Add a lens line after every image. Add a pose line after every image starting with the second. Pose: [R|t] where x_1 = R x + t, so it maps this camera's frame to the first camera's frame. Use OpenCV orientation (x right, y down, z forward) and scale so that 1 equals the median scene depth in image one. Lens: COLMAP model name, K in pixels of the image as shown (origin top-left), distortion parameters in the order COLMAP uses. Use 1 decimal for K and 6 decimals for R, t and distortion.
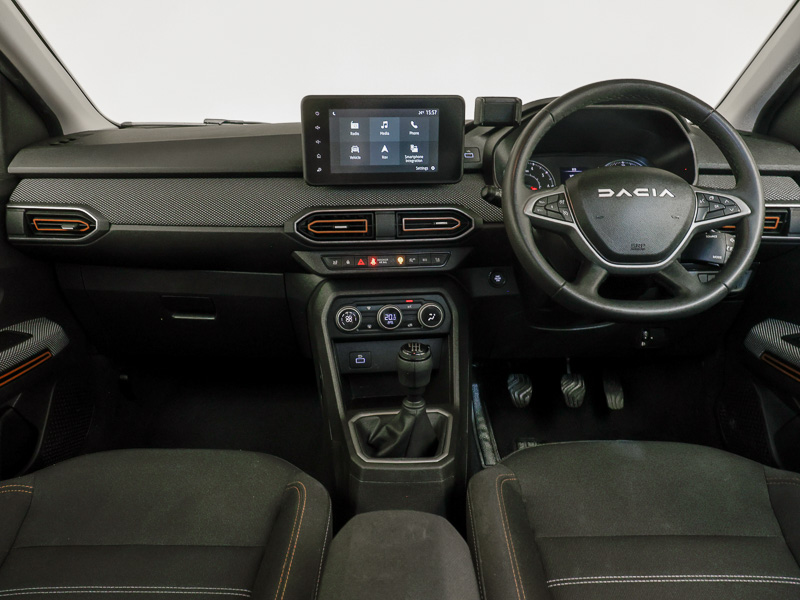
lens RADIAL K [[605.9, 0, 400.0], [0, 605.9, 300.0], [0, 0, 1]] dist [0.002530, 0.000158]
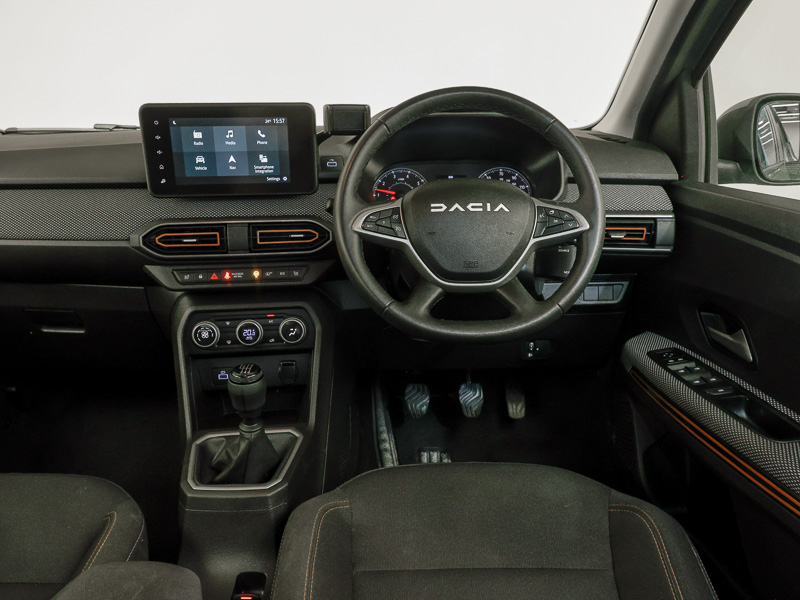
lens RADIAL K [[591.9, 0, 400.0], [0, 591.9, 300.0], [0, 0, 1]] dist [0.003764, -0.003397]
pose [[0.999987, -0.003904, 0.003325, 0.237505], [0.003858, 0.999899, 0.013698, -0.038314], [-0.003378, -0.013685, 0.999901, 0.059145]]
